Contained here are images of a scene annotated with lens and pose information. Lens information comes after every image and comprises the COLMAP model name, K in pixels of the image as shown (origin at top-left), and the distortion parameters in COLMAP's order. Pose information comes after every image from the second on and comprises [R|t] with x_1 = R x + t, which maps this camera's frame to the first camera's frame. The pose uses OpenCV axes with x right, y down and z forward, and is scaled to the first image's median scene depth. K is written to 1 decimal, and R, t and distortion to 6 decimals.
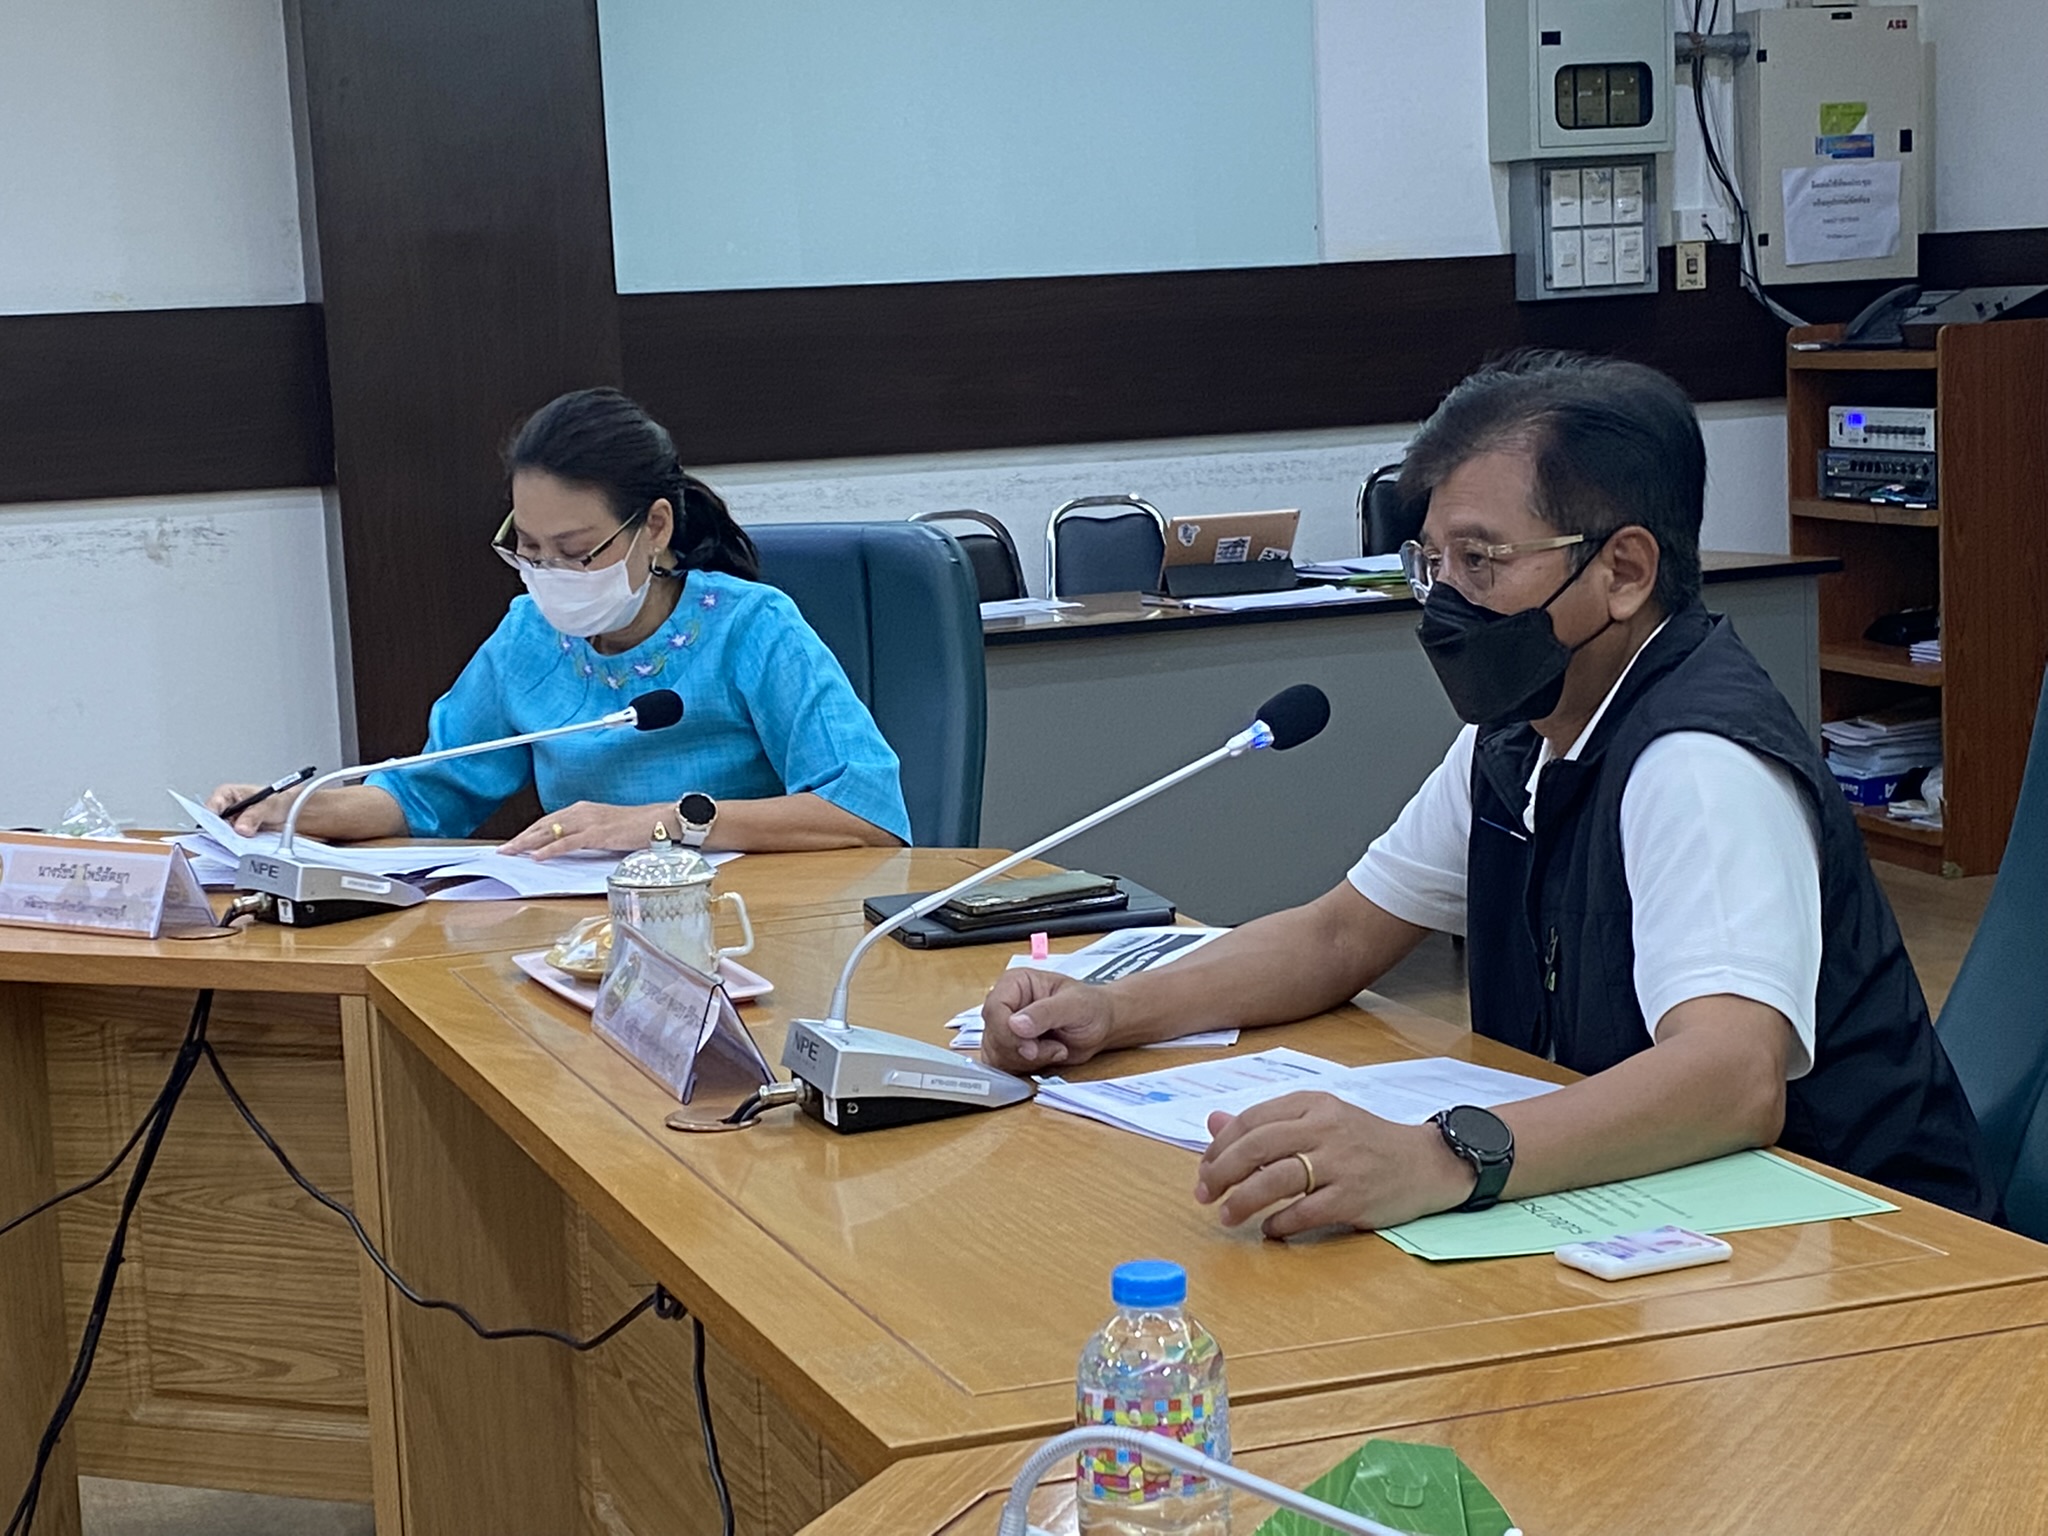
lens RADIAL K [[3573.2, 0, 1024.0], [0, 3573.2, 768.0], [0, 0, 1]] dist [0.197889, -0.482920]
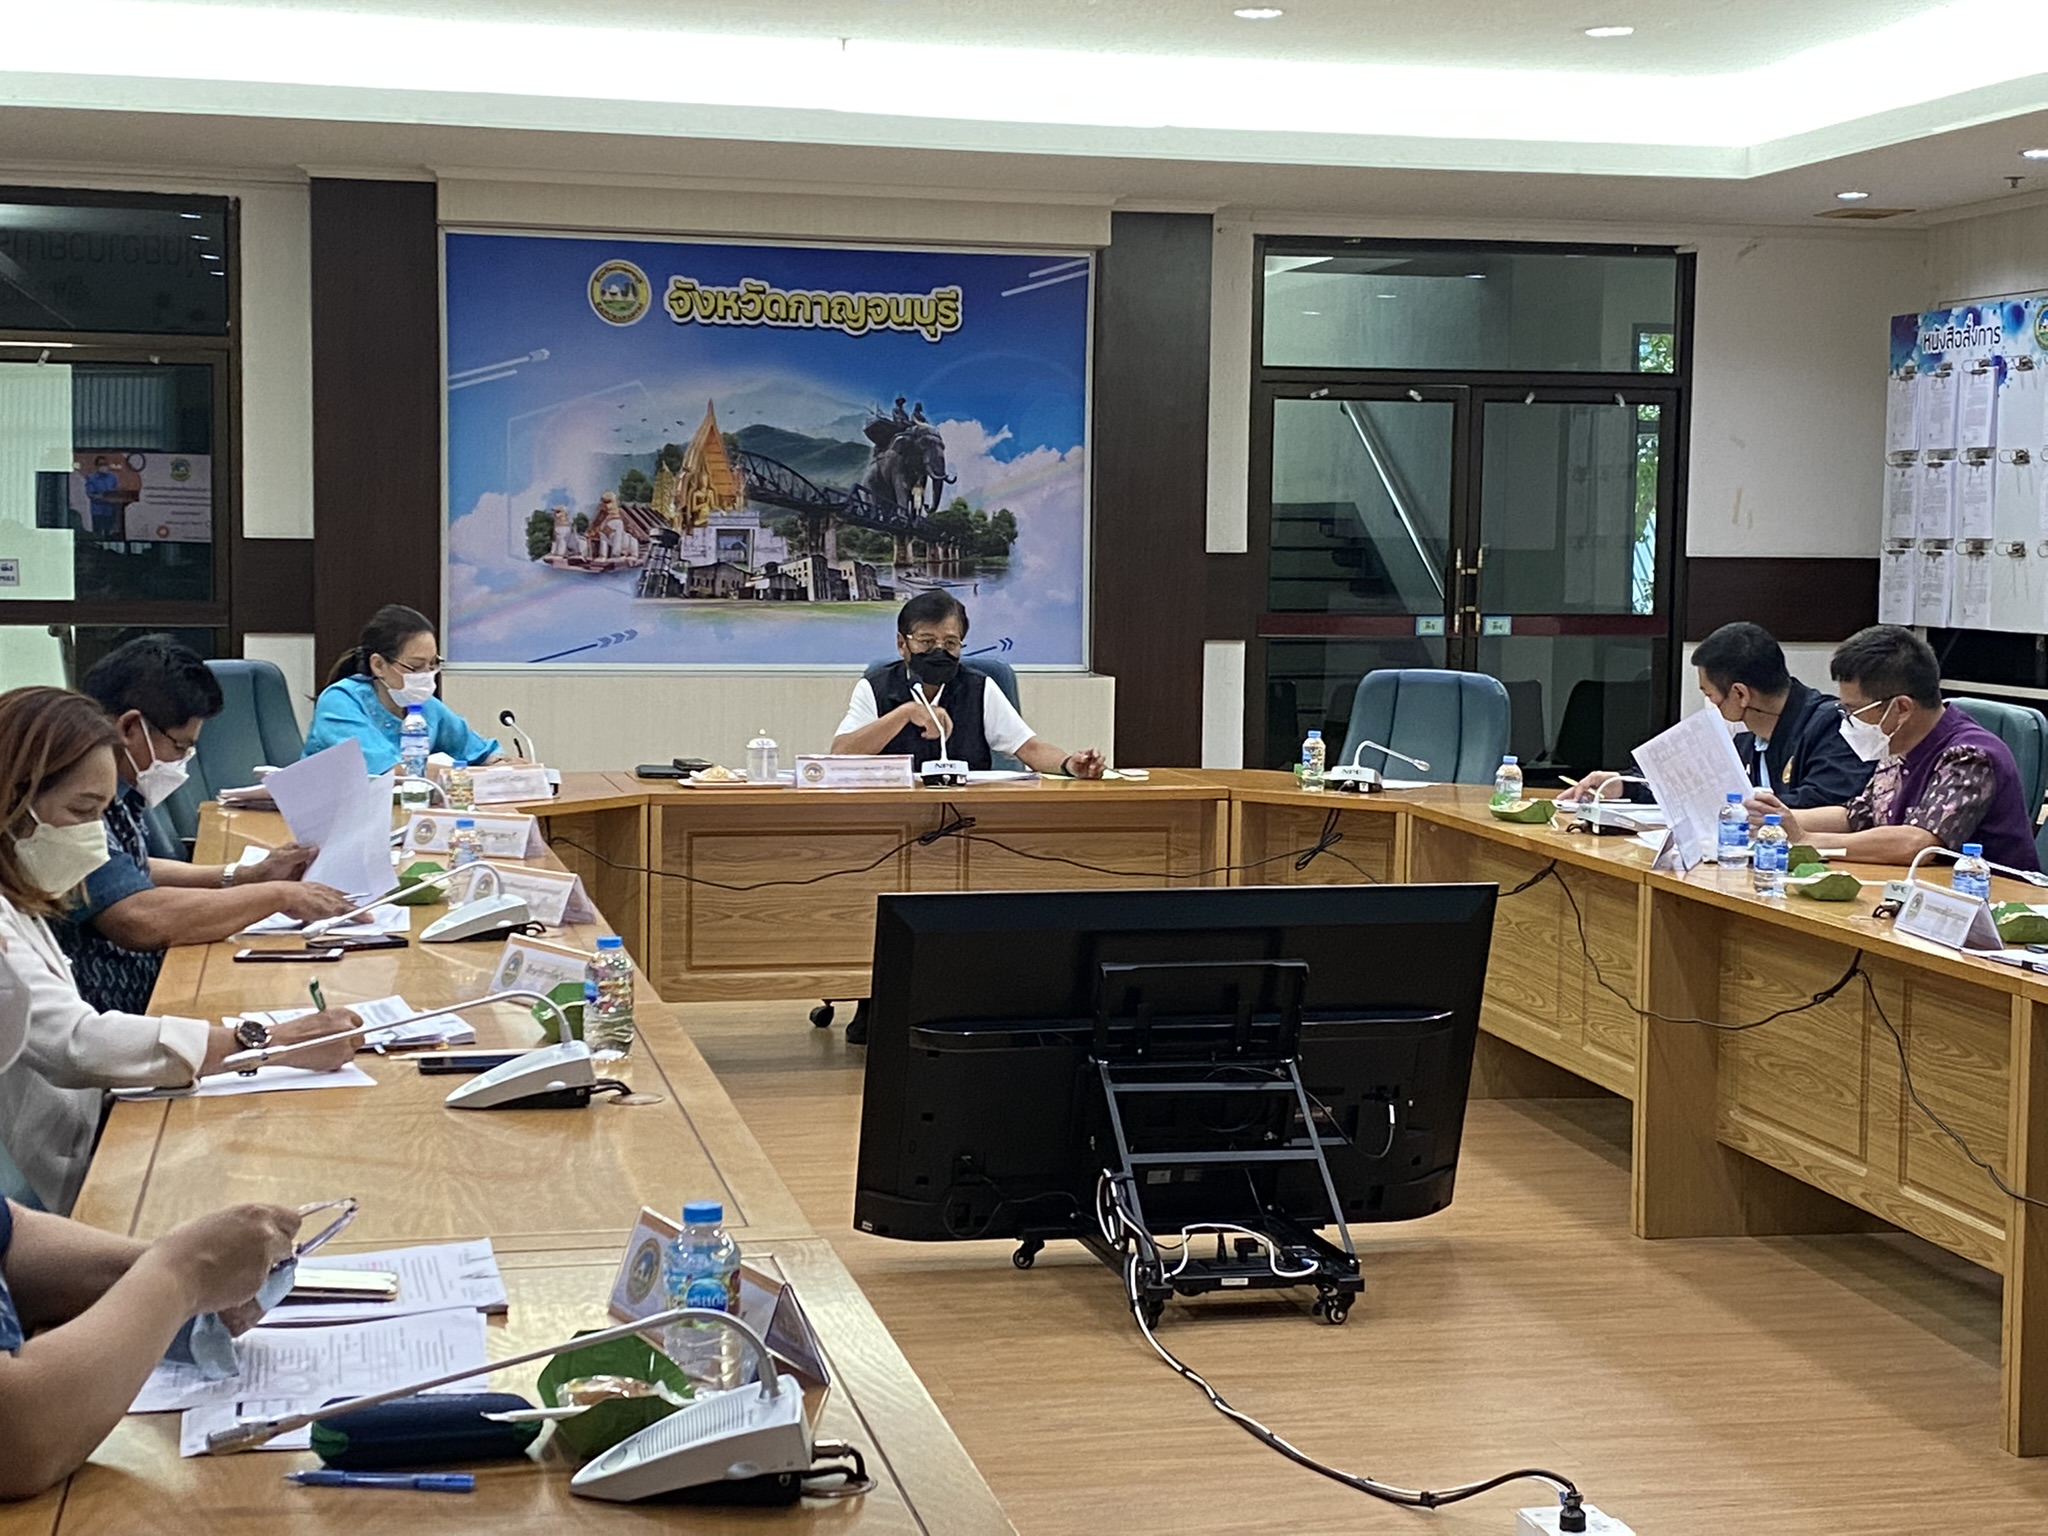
lens RADIAL K [[3157.0, 0, 1032.5], [0, 3157.0, 745.8], [0, 0, 1]] dist [0.199331, -0.730800]
pose [[0.135095, -0.023680, 0.990550, -1.929766], [0.112705, 0.993593, 0.008381, 0.022571], [-0.984402, 0.110508, 0.136899, 0.261259]]
